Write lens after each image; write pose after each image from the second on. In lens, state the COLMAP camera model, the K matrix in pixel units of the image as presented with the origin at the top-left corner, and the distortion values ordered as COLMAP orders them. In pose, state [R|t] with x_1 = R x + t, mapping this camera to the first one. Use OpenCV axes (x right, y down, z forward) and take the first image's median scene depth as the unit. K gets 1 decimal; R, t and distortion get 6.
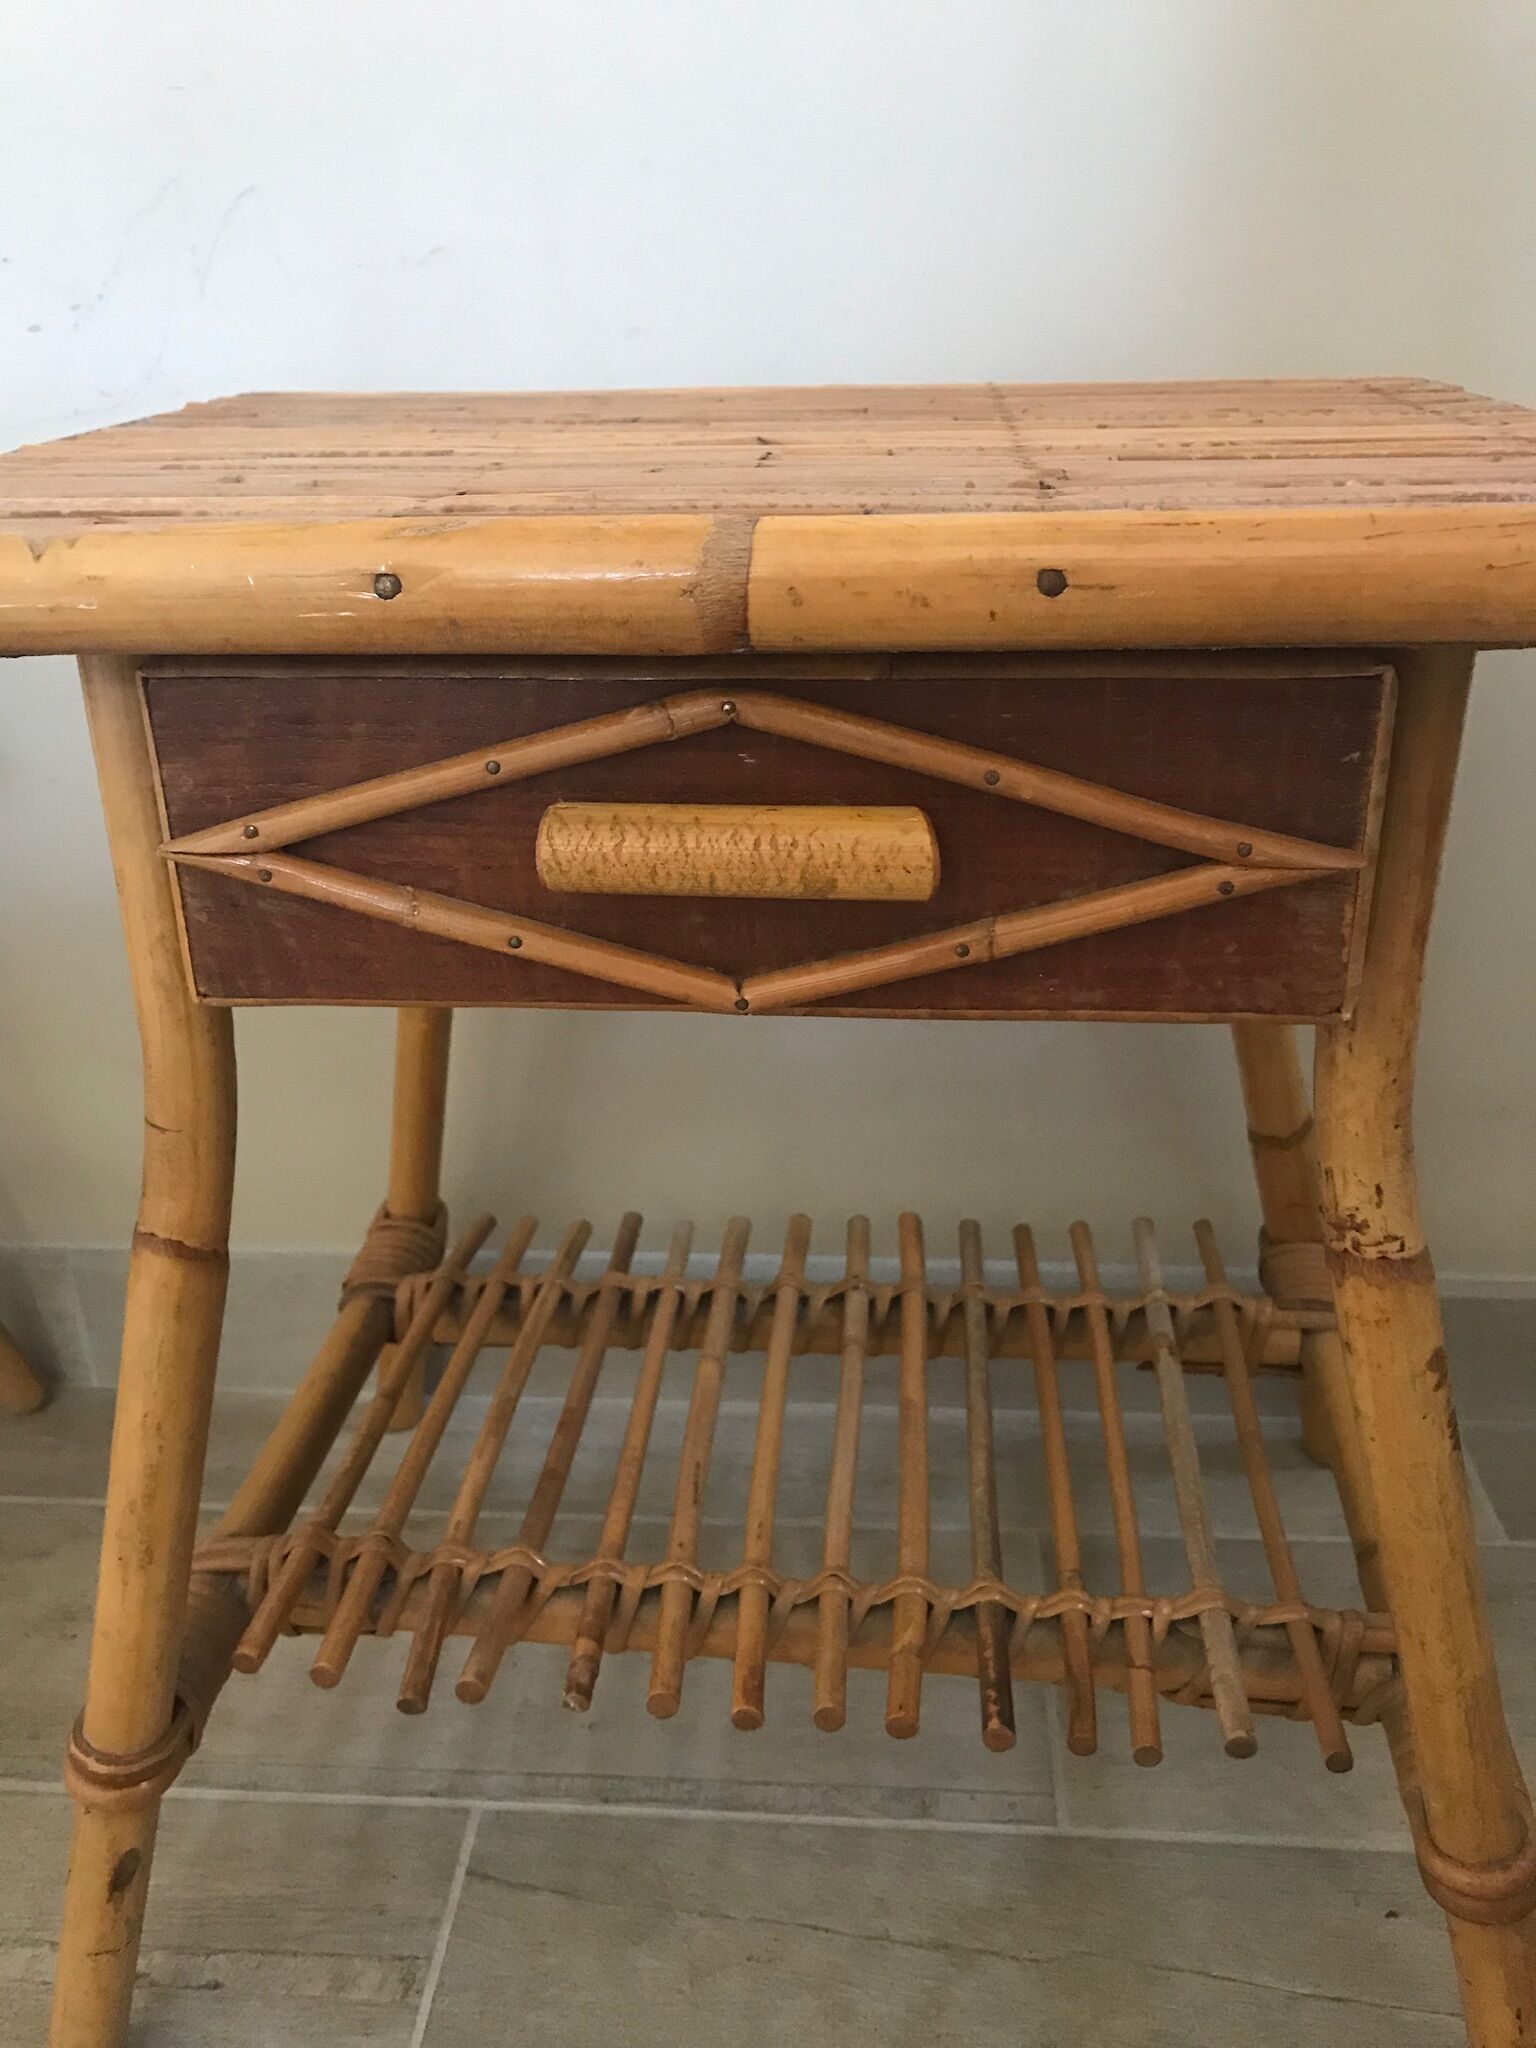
lens RADIAL K [[1711.4, 0, 768.0], [0, 1711.4, 1024.0], [0, 0, 1]] dist [0.000976, -0.001103]
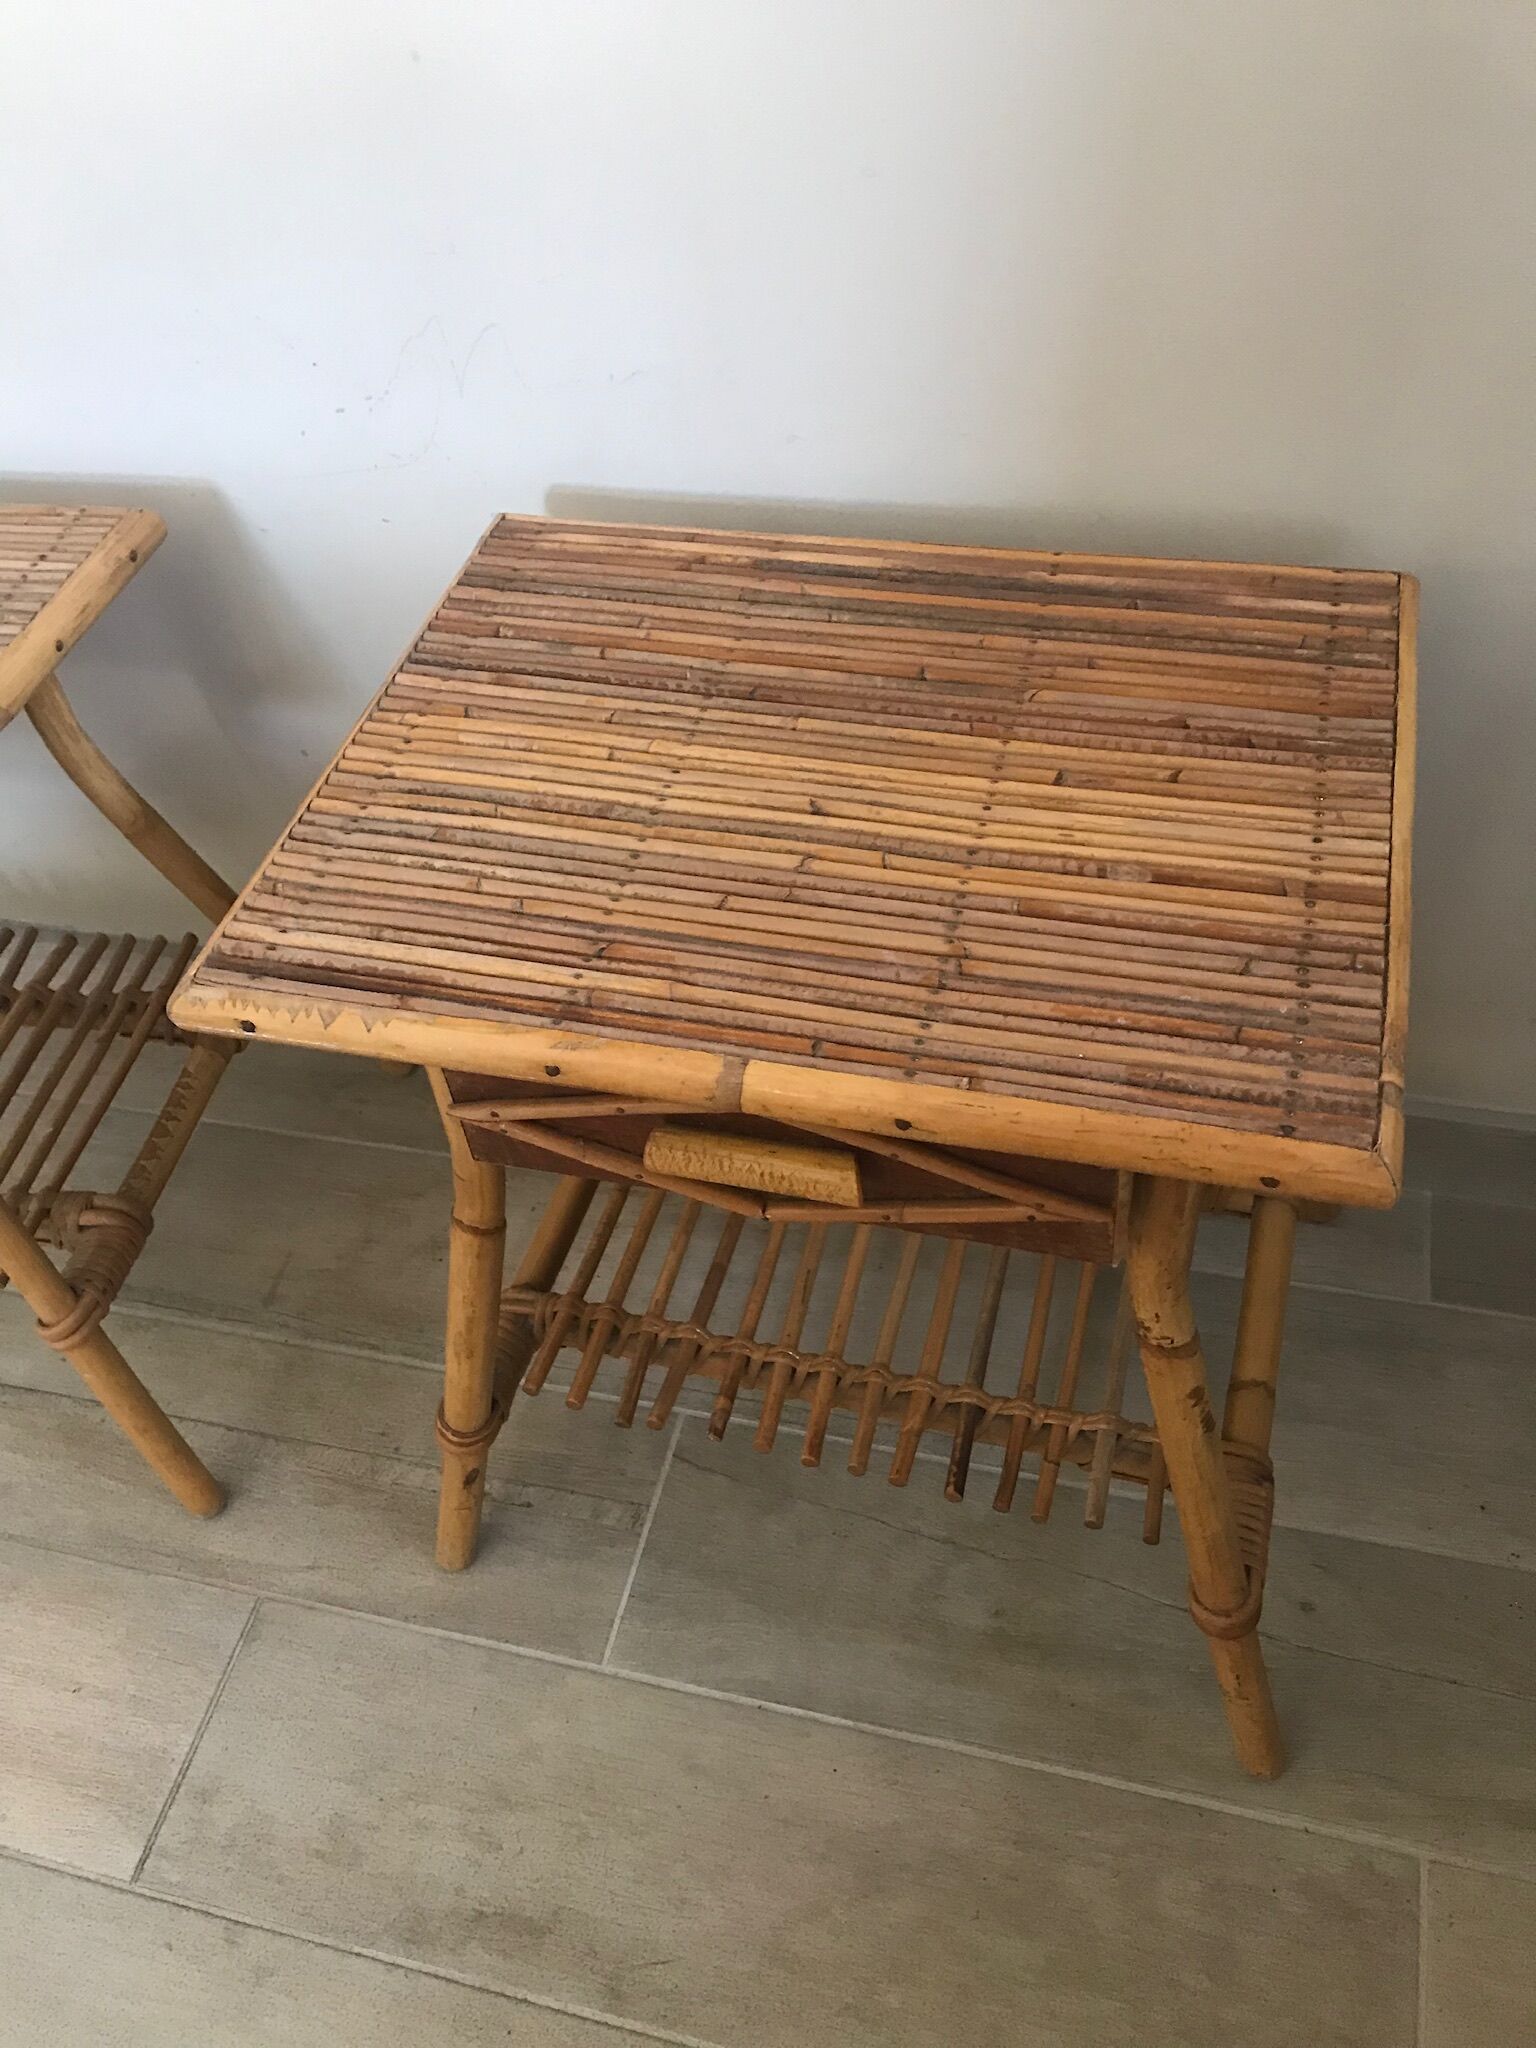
lens RADIAL K [[1690.8, 0, 759.7], [0, 1690.8, 1014.2], [0, 0, 1]] dist [0.030282, -0.047600]
pose [[0.979594, 0.083557, -0.182794, 0.208372], [-0.005235, 0.919785, 0.392387, -0.663305], [0.200918, -0.383423, 0.901454, -0.362671]]
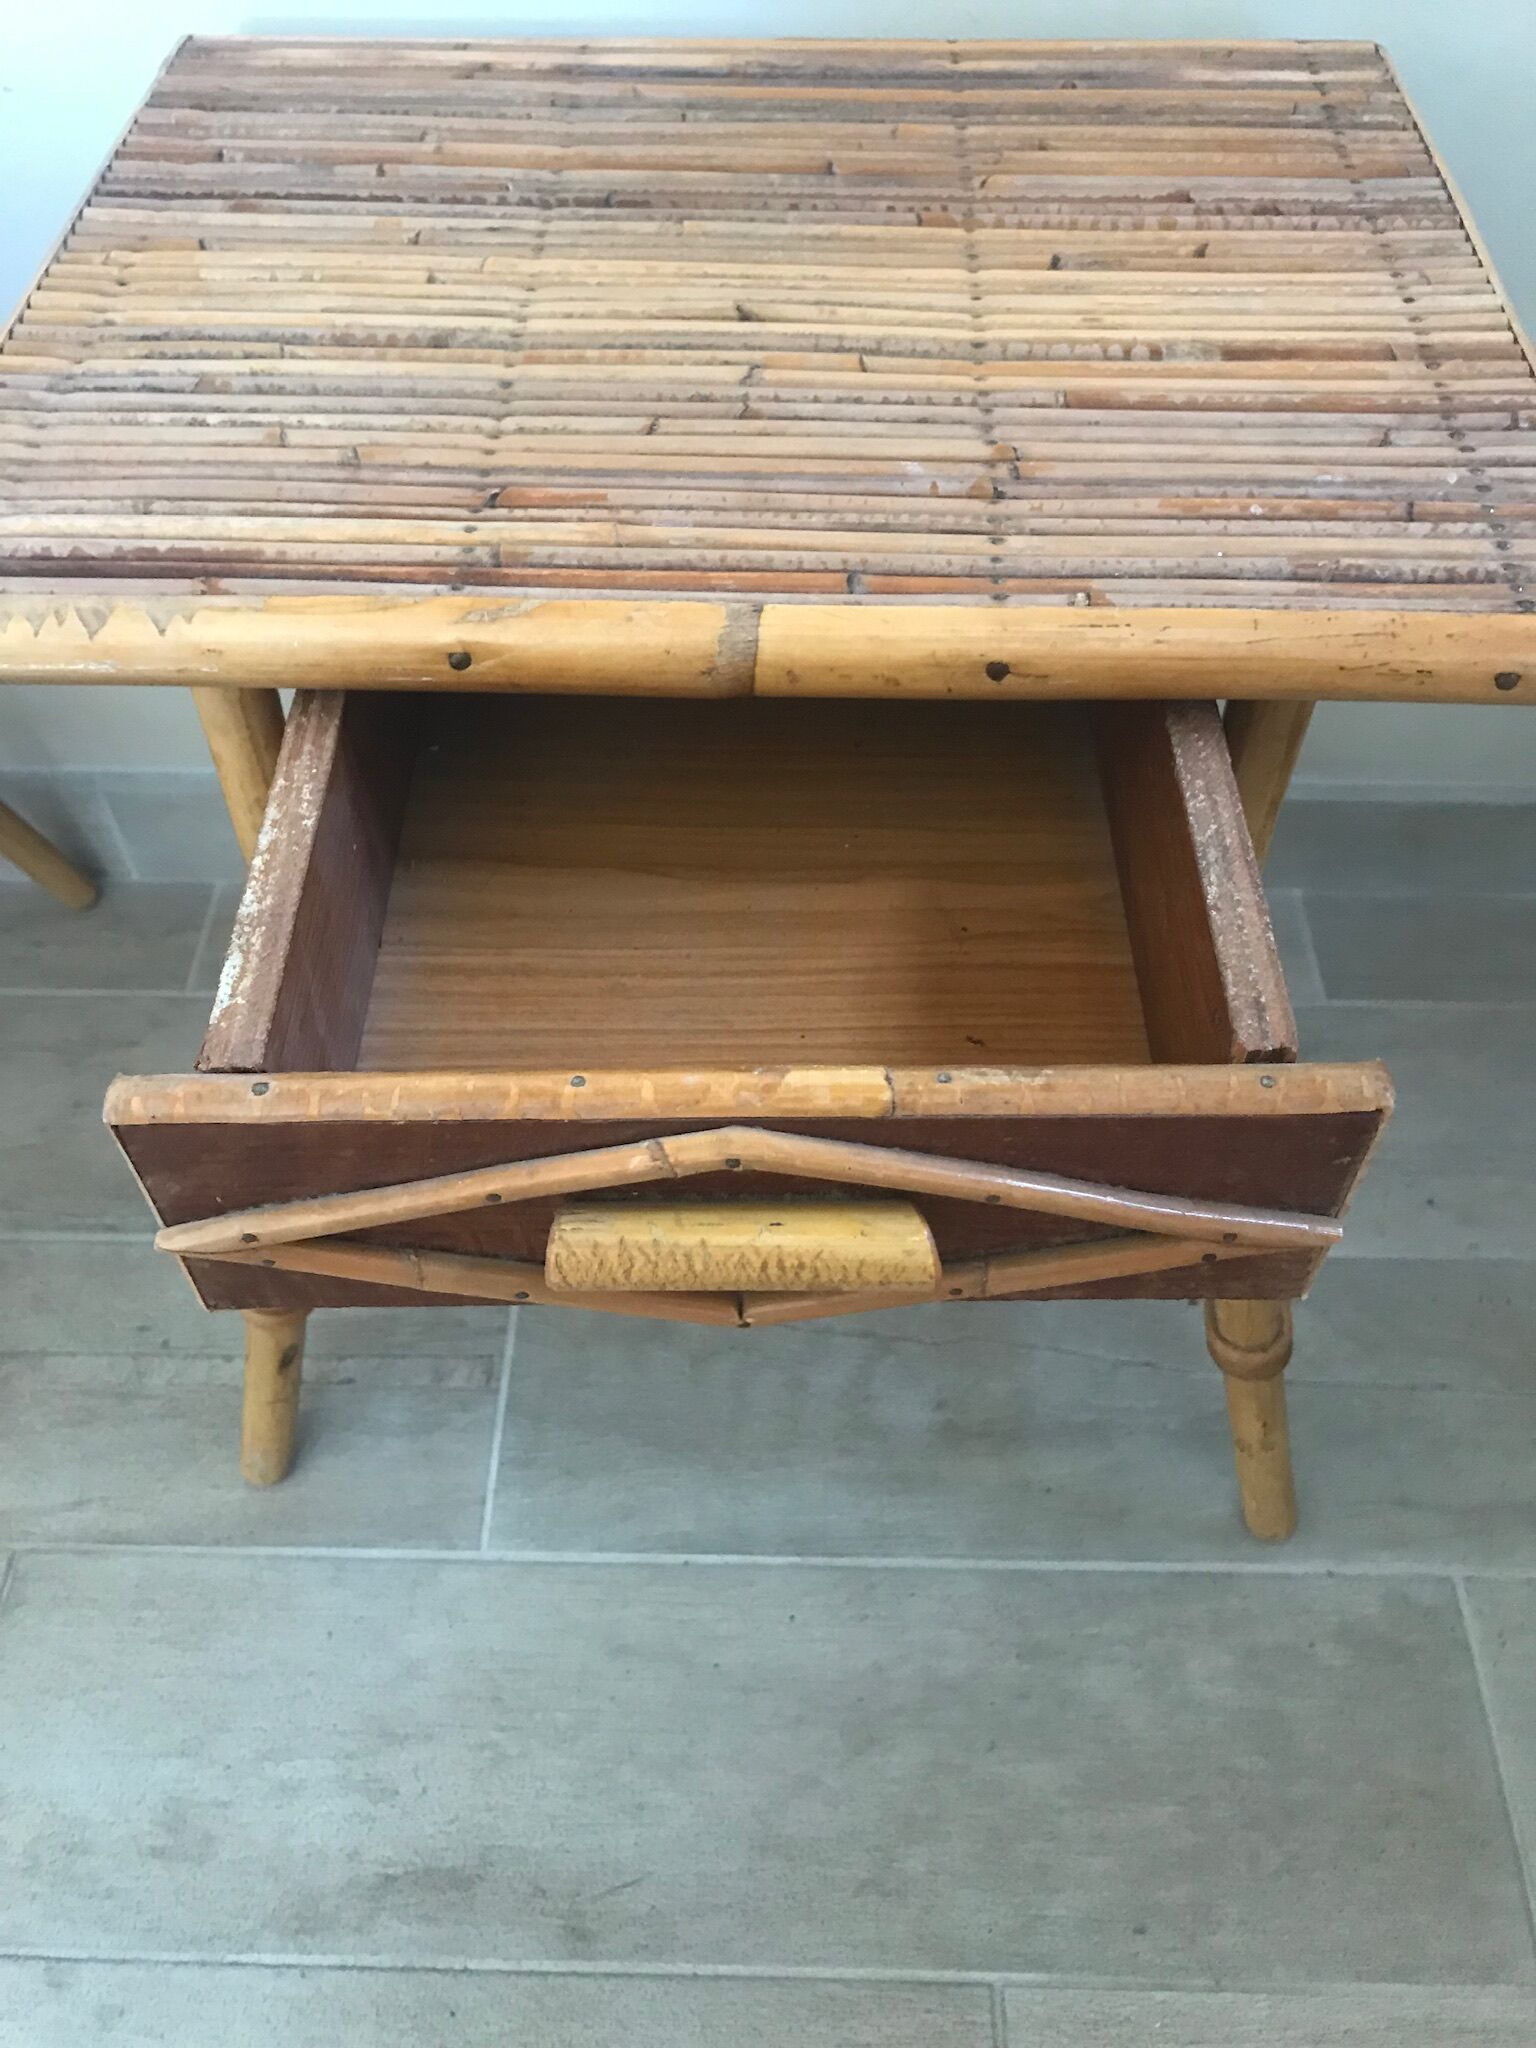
lens RADIAL K [[1699.2, 0, 752.7], [0, 1699.2, 1011.4], [0, 0, 1]] dist [-0.006707, 0.003239]
pose [[0.999049, -0.027362, 0.033958, -0.039369], [0.009452, 0.896022, 0.443909, -0.369525], [-0.042573, -0.443166, 0.895428, -0.138251]]
